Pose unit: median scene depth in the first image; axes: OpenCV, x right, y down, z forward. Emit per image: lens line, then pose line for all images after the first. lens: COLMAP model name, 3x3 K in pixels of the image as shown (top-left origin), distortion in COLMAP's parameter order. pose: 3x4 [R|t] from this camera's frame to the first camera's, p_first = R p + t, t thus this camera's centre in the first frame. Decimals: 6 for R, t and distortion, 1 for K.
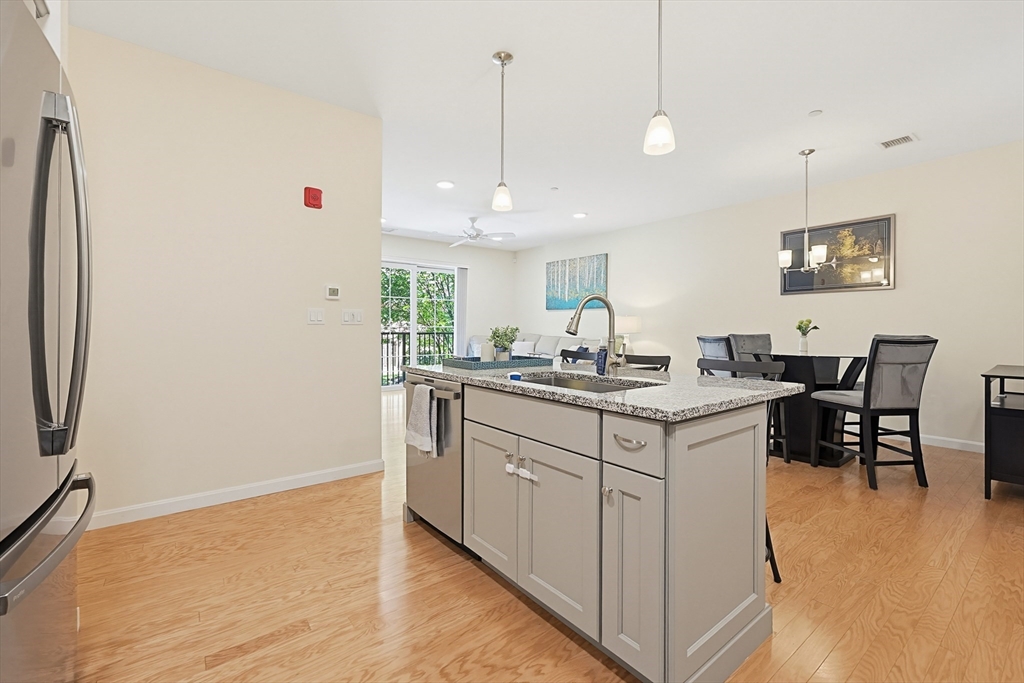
lens RADIAL K [[437.0, 0, 523.5], [0, 437.0, 334.4], [0, 0, 1]] dist [-0.001776, 0.000559]
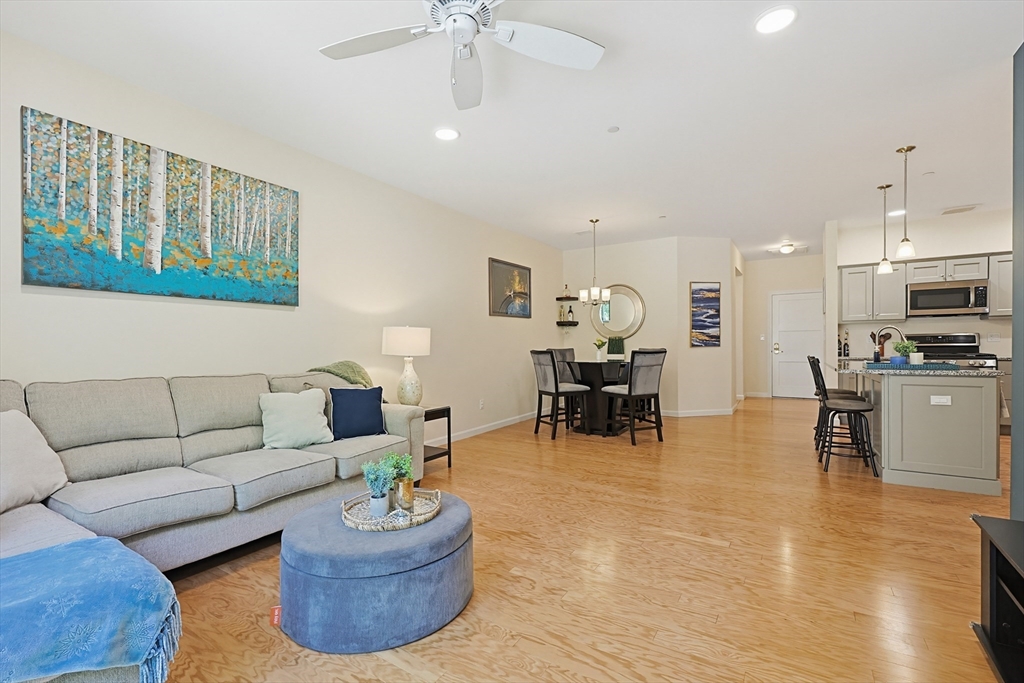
lens RADIAL K [[437.0, 0, 516.6], [0, 437.0, 353.4], [0, 0, 1]] dist [-0.001776, 0.000559]
pose [[-0.325760, -0.017894, 0.945283, -0.858088], [0.025597, 0.999287, 0.027738, -0.042115], [-0.945106, 0.033232, -0.325070, 2.346776]]
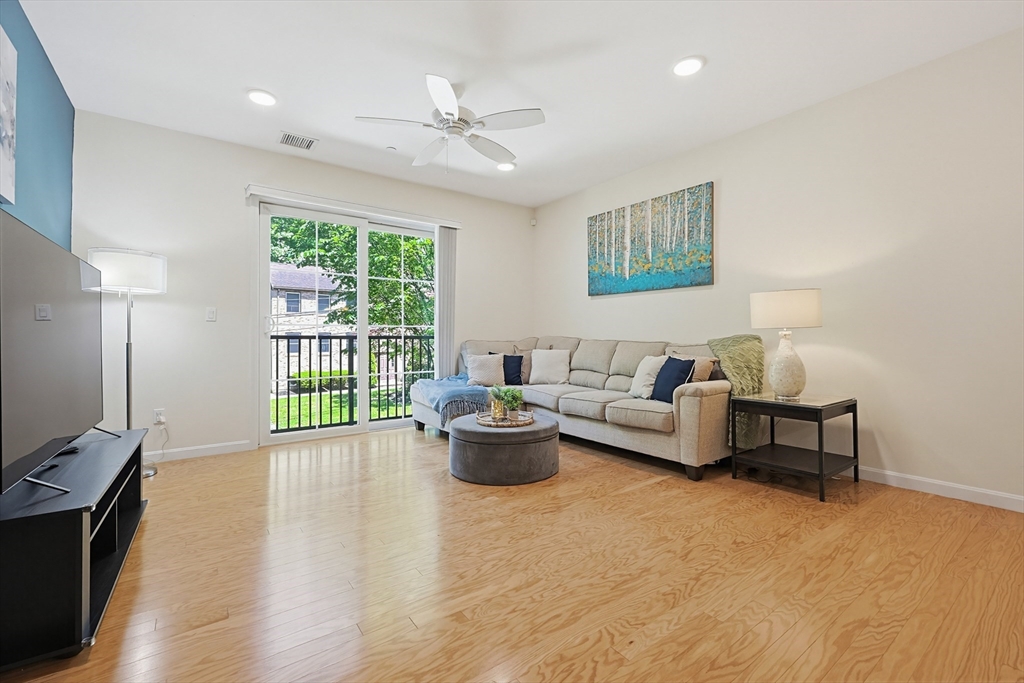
lens RADIAL K [[437.0, 0, 522.6], [0, 437.0, 333.0], [0, 0, 1]] dist [-0.001776, 0.000559]
pose [[0.999730, -0.007274, -0.022055, -0.071545], [0.006652, 0.999582, -0.028145, 0.027901], [0.022251, 0.027990, 0.999361, 1.183777]]
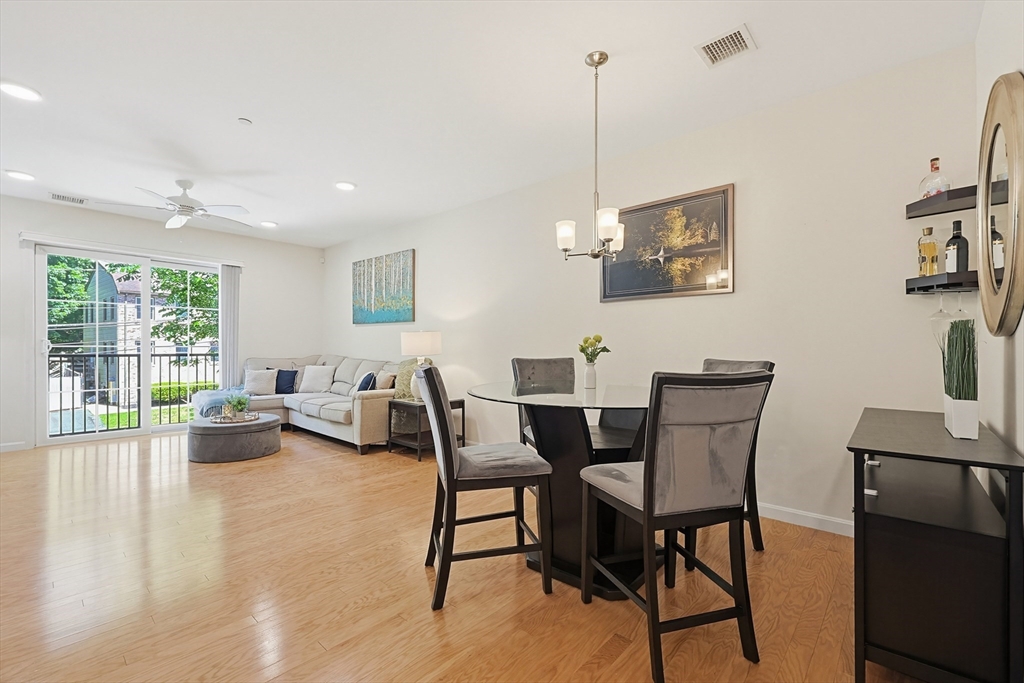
lens RADIAL K [[437.0, 0, 519.0], [0, 437.0, 348.4], [0, 0, 1]] dist [-0.001776, 0.000559]
pose [[0.984621, 0.000288, 0.174704, 0.596692], [0.001653, 0.999939, -0.010965, -0.014043], [-0.174696, 0.011085, 0.984560, 0.577233]]
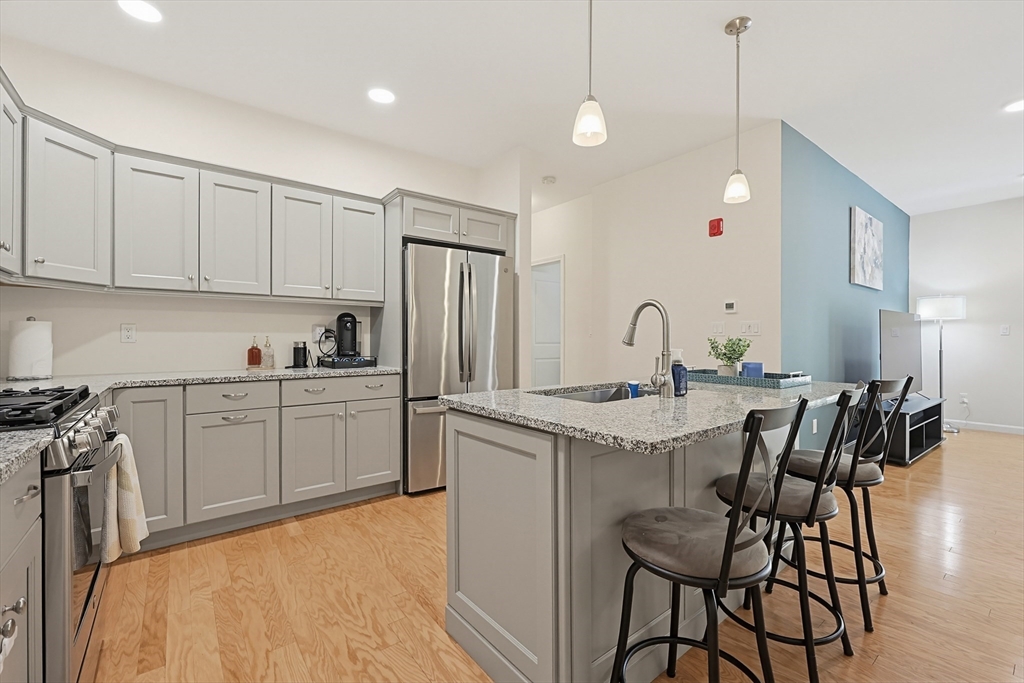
lens RADIAL K [[437.0, 0, 522.6], [0, 437.0, 343.5], [0, 0, 1]] dist [-0.001776, 0.000559]
pose [[0.004453, 0.010107, -0.999939, 0.725162], [-0.012931, 0.999866, 0.010048, -0.007122], [0.999906, 0.012886, 0.004583, 0.509228]]
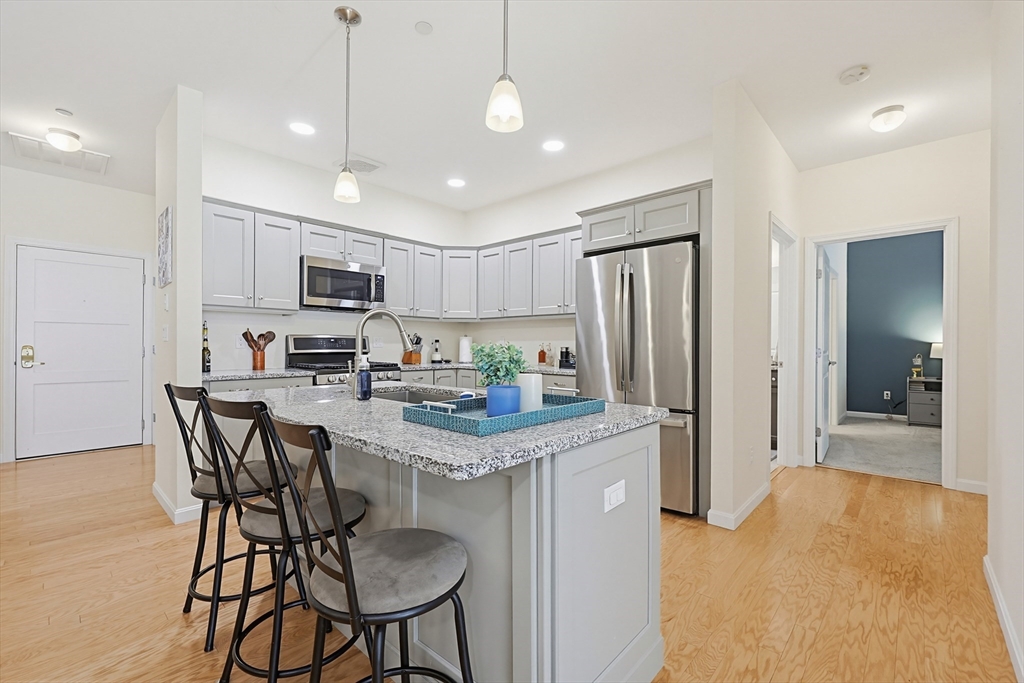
lens RADIAL K [[437.0, 0, 517.8], [0, 437.0, 346.5], [0, 0, 1]] dist [-0.001776, 0.000559]
pose [[-0.987947, -0.004379, -0.154731, 0.013764], [-0.006747, 0.999868, 0.014782, -0.016412], [0.154646, 0.015647, -0.987846, 1.369003]]
